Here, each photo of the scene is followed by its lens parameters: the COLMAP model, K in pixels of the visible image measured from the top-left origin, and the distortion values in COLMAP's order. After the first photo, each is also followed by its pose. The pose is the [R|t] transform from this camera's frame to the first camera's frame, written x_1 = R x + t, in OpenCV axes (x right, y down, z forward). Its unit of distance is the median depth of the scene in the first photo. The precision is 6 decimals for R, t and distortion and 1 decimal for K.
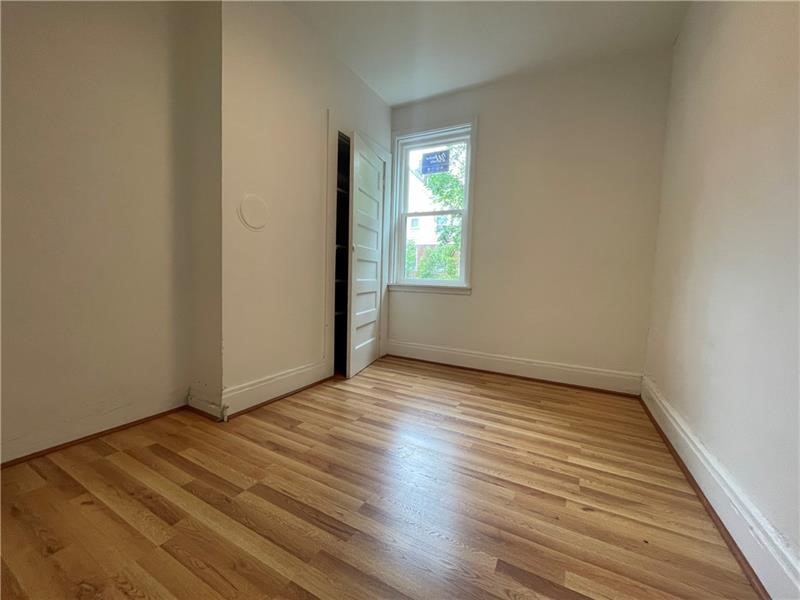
lens RADIAL K [[321.8, 0, 399.2], [0, 321.8, 298.3], [0, 0, 1]] dist [-0.002641, -0.000201]
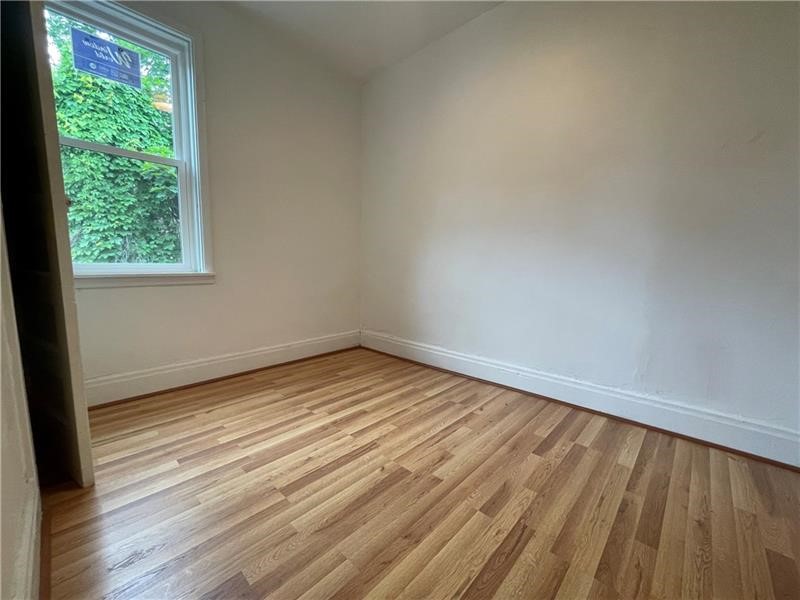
lens RADIAL K [[321.8, 0, 400.0], [0, 321.8, 300.8], [0, 0, 1]] dist [-0.002641, -0.000201]
pose [[0.264221, -0.147056, 0.953185, -0.648169], [0.055897, 0.988981, 0.137084, -0.082982], [-0.962841, 0.017059, 0.269529, 0.627892]]
